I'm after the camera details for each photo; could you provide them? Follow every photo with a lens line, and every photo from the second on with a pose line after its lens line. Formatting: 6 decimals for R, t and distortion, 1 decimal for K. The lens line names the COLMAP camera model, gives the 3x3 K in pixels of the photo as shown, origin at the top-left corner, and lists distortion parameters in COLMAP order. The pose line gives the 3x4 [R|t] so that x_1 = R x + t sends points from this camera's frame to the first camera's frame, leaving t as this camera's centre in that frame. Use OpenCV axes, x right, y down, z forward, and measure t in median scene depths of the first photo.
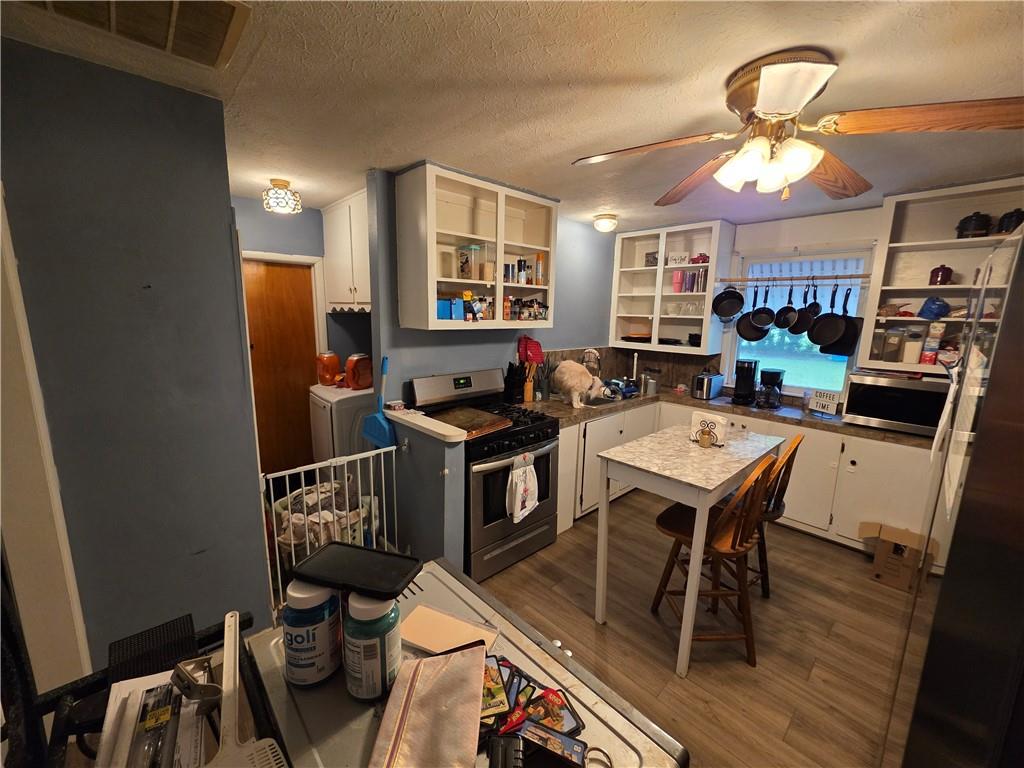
lens RADIAL K [[408.5, 0, 516.7], [0, 408.5, 382.3], [0, 0, 1]] dist [0.000886, -0.000051]
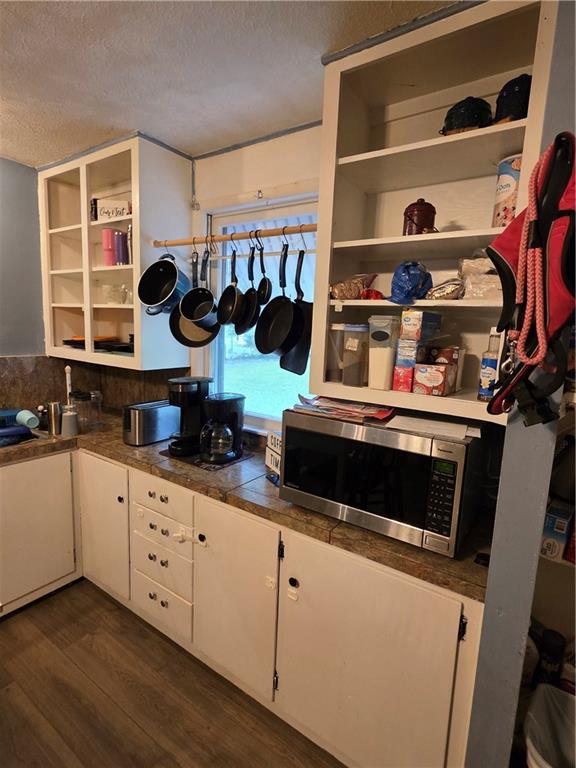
lens RADIAL K [[400.3, 0, 286.1], [0, 400.3, 383.4], [0, 0, 1]] dist [0.003984, 0.000284]
pose [[0.980065, -0.005560, 0.198597, 0.645284], [0.010155, 0.999704, -0.022126, -0.037682], [-0.198416, 0.023702, 0.979831, 0.453621]]
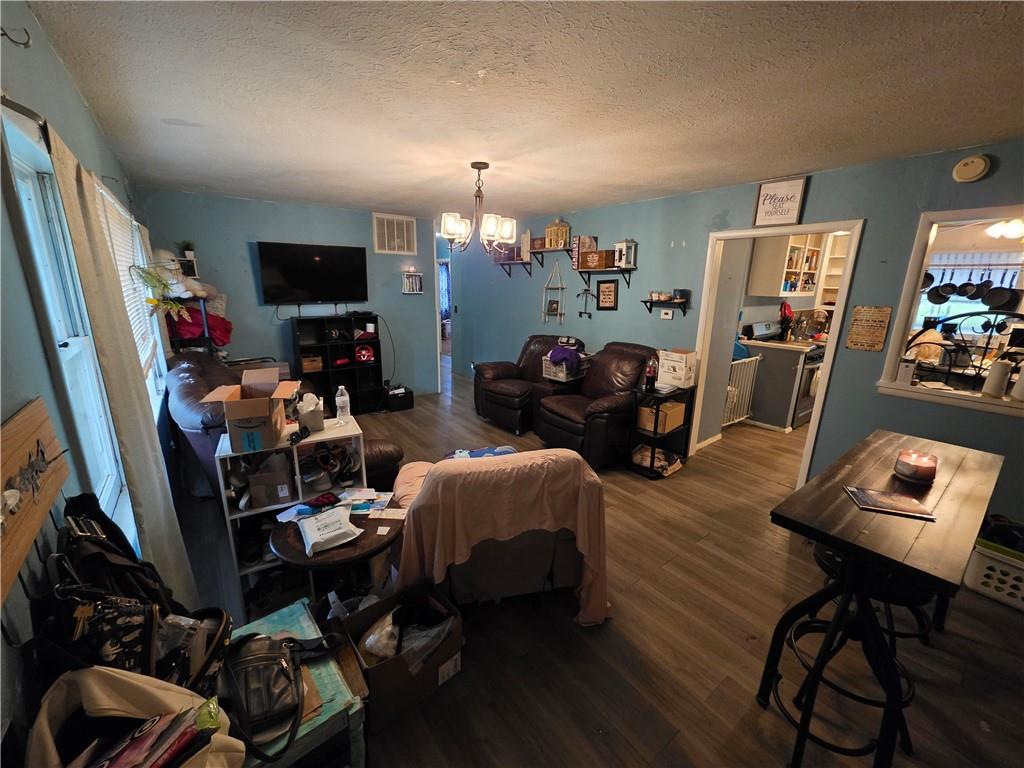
lens RADIAL K [[408.5, 0, 515.8], [0, 408.5, 386.2], [0, 0, 1]] dist [0.000886, -0.000051]
pose [[0.994050, 0.024725, -0.106084, -0.943464], [-0.016514, 0.996848, 0.077594, 0.127857], [0.107668, -0.075380, 0.991325, -0.832714]]
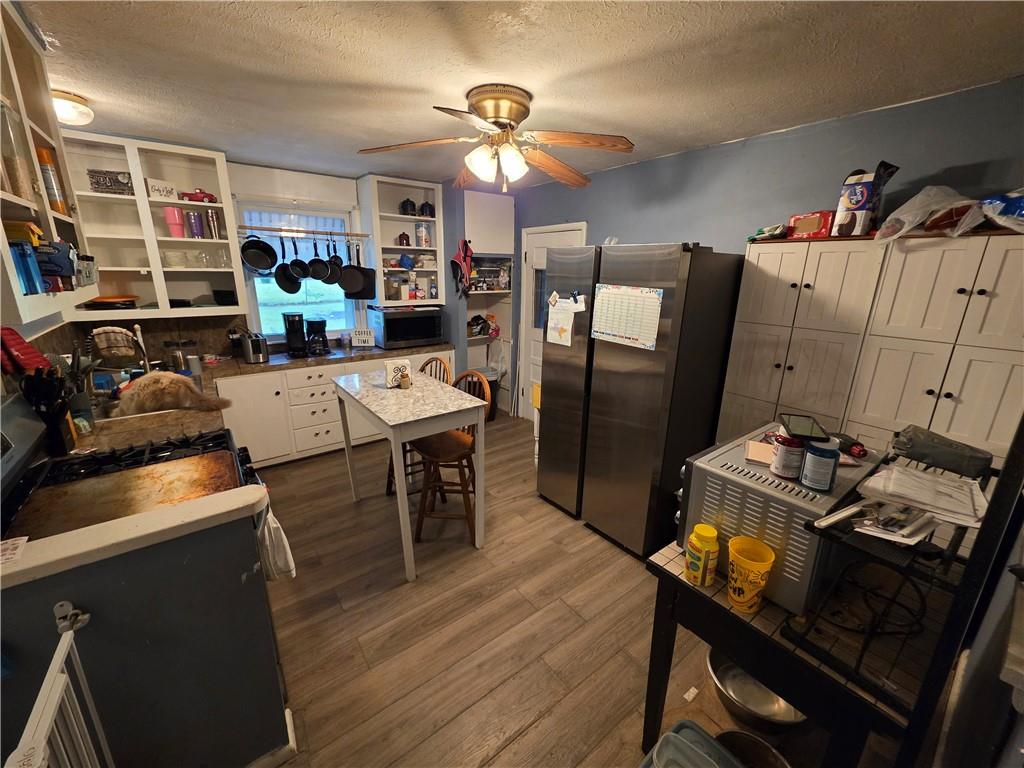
lens RADIAL K [[408.5, 0, 513.5], [0, 408.5, 384.7], [0, 0, 1]] dist [0.000886, -0.000051]
pose [[0.106674, -0.288515, 0.951514, -0.423024], [0.157749, 0.949765, 0.270300, -0.080652], [-0.981701, 0.121267, 0.146828, 0.377414]]
